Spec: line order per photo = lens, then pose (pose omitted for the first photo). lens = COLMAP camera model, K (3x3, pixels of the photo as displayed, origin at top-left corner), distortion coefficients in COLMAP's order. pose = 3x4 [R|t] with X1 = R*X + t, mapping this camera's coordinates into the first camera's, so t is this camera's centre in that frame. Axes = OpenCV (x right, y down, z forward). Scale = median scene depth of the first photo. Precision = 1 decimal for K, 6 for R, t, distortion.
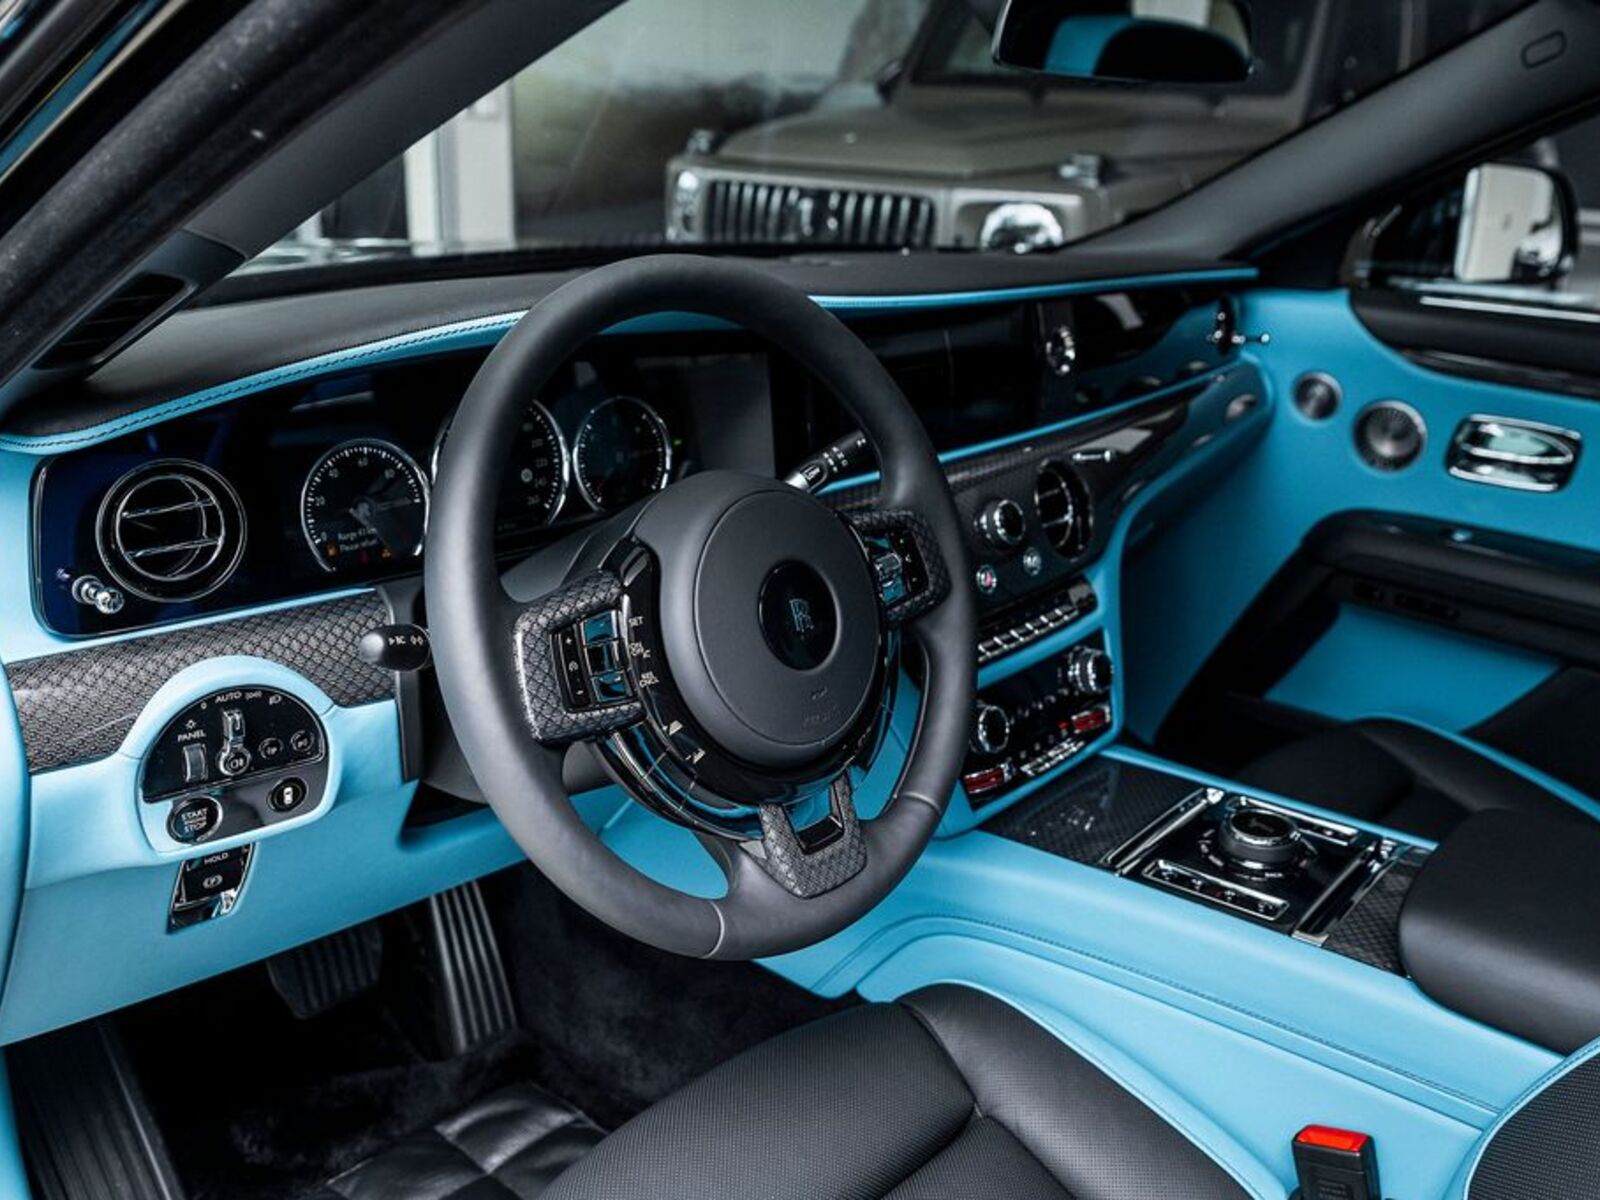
lens RADIAL K [[1337.2, 0, 801.9], [0, 1337.2, 607.3], [0, 0, 1]] dist [-0.062559, -0.000933]
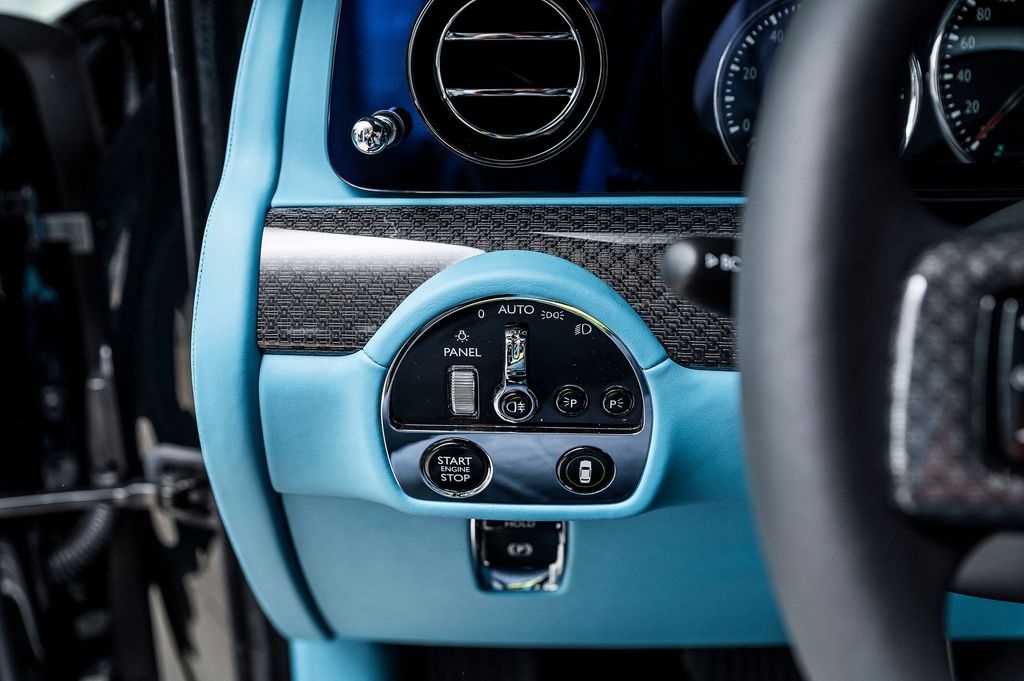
lens RADIAL K [[1111.0, 0, 508.4], [0, 1111.0, 336.0], [0, 0, 1]] dist [-0.089692, 0.000000]
pose [[0.722688, 0.205583, -0.659892, -0.051260], [-0.191150, 0.976951, 0.095021, 0.026542], [0.664217, 0.057468, 0.745328, 0.555125]]
